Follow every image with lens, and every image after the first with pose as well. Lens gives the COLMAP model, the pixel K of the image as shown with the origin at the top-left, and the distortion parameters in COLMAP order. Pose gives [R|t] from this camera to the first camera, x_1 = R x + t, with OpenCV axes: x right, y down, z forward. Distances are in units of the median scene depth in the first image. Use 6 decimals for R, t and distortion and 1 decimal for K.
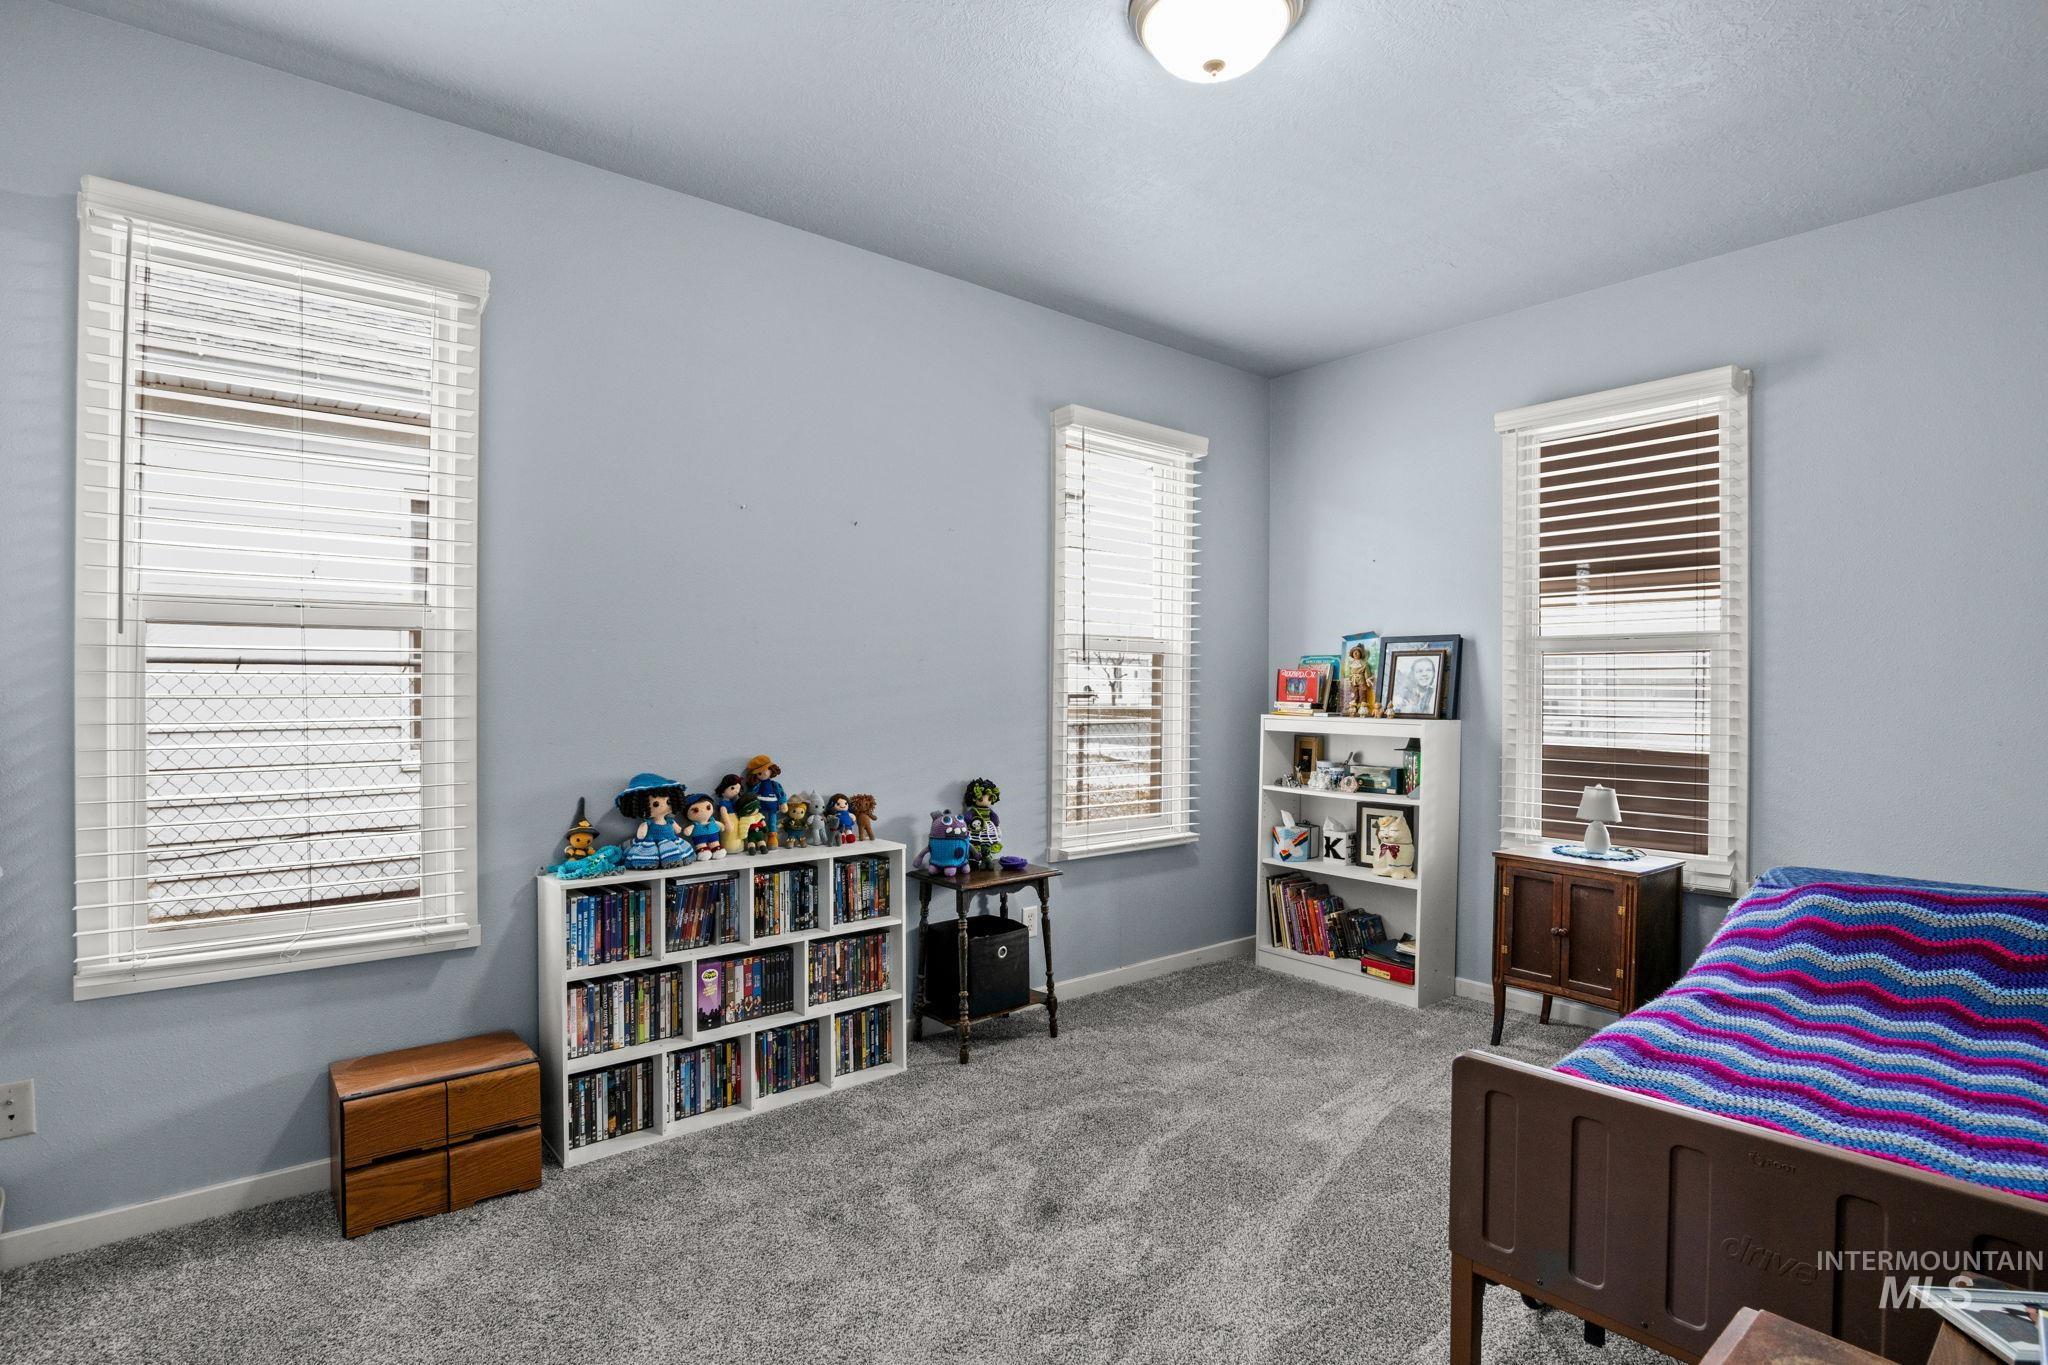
lens RADIAL K [[1016.6, 0, 1013.6], [0, 1016.6, 680.9], [0, 0, 1]] dist [-0.000419, -0.000171]
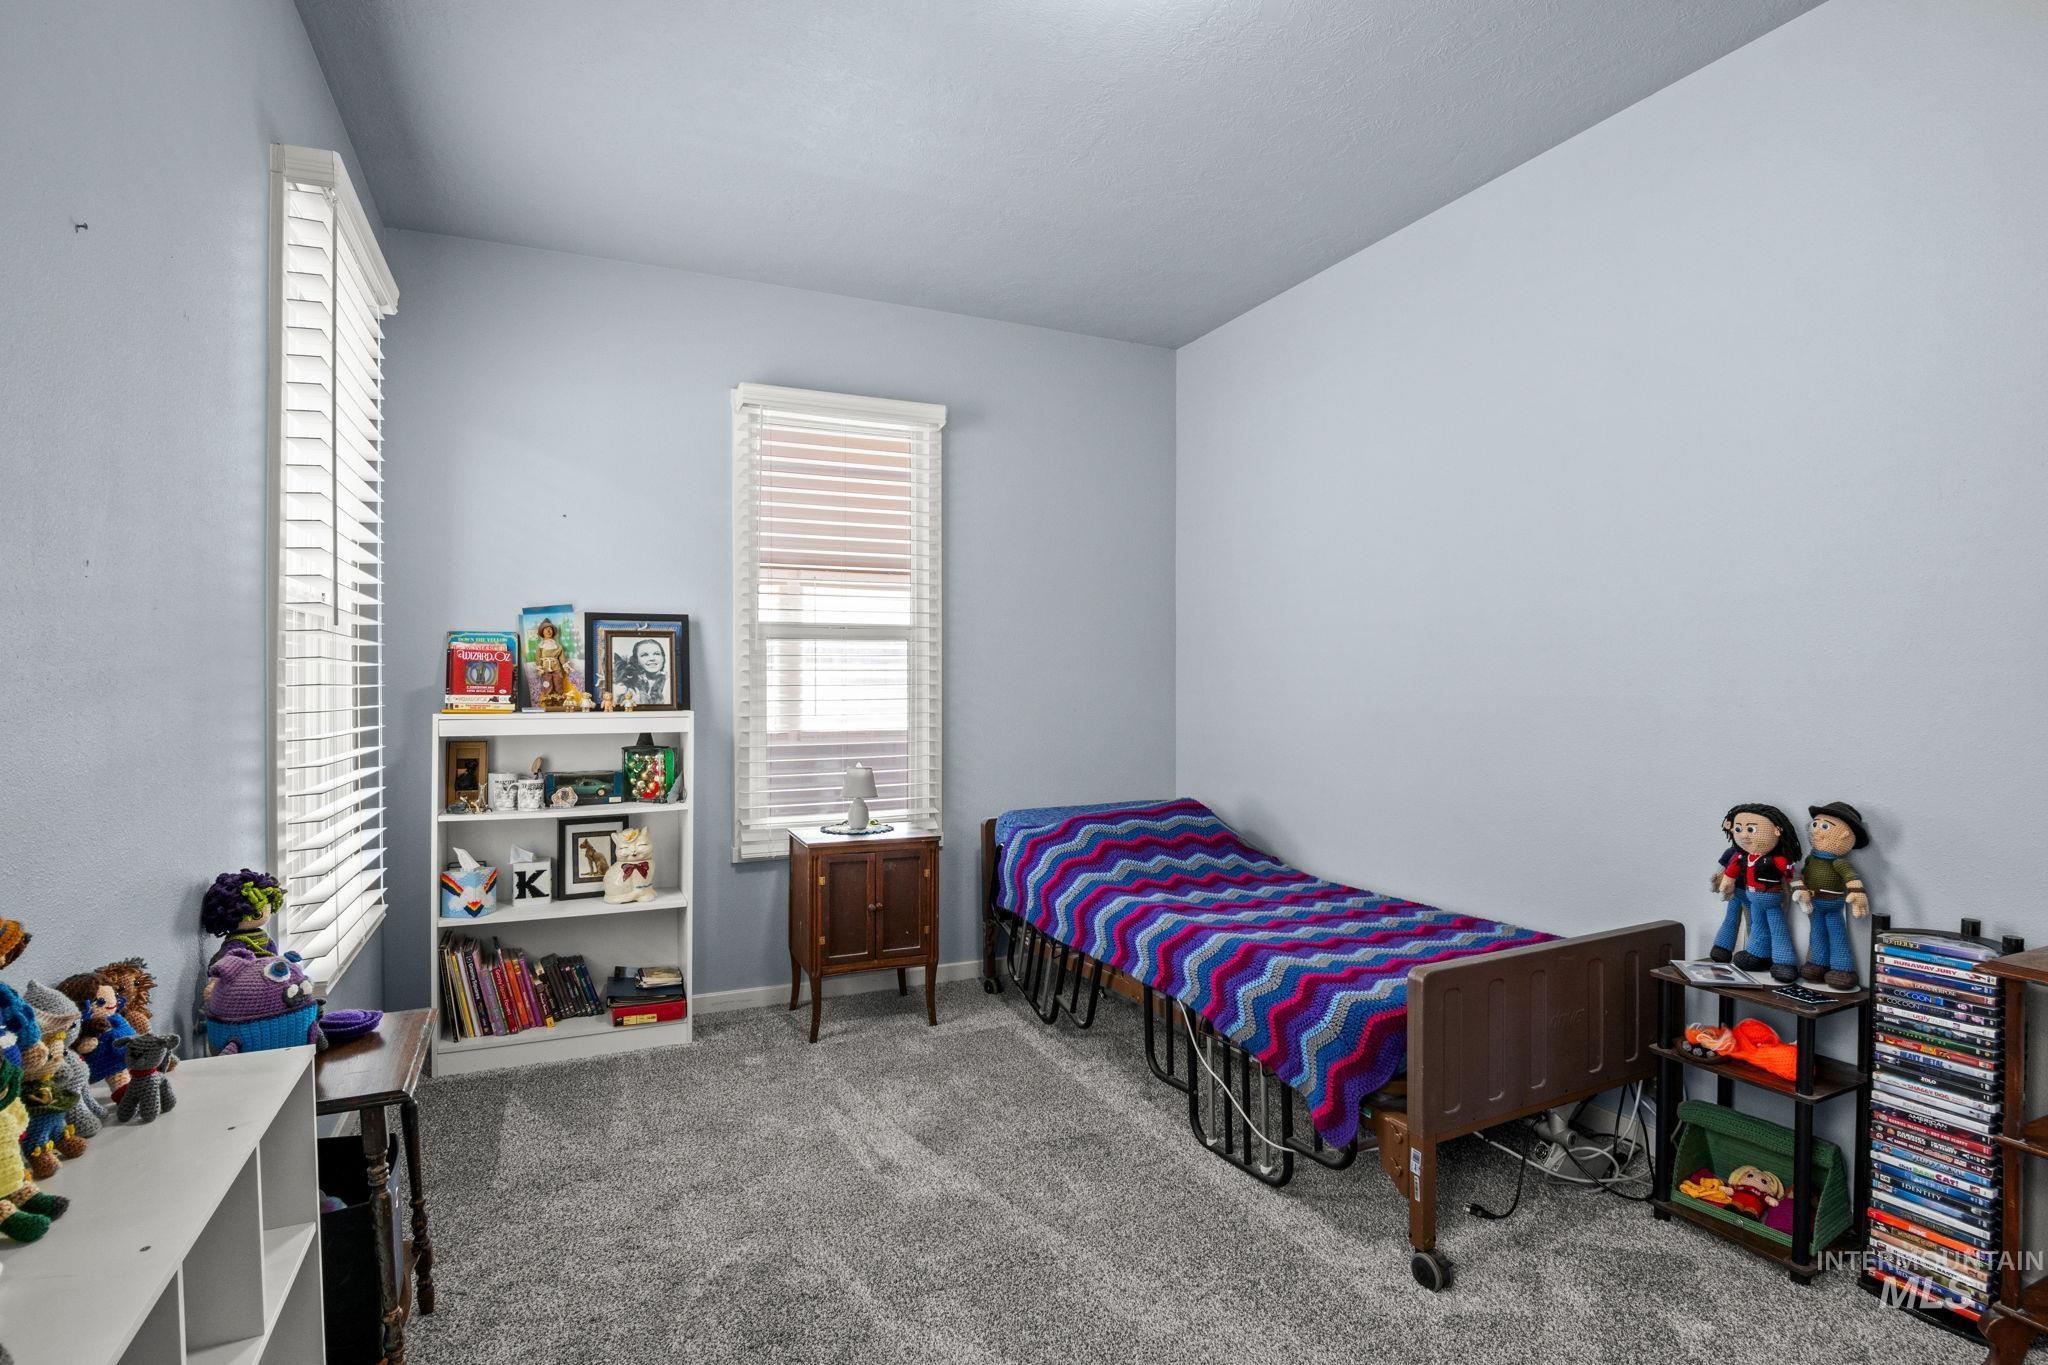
lens RADIAL K [[1016.6, 0, 1013.6], [0, 1016.6, 680.9], [0, 0, 1]] dist [-0.000419, -0.000171]
pose [[0.262494, -0.006753, 0.964910, -0.337486], [-0.000778, 0.999974, 0.007210, 0.005637], [-0.964933, -0.002643, 0.262482, 0.464389]]
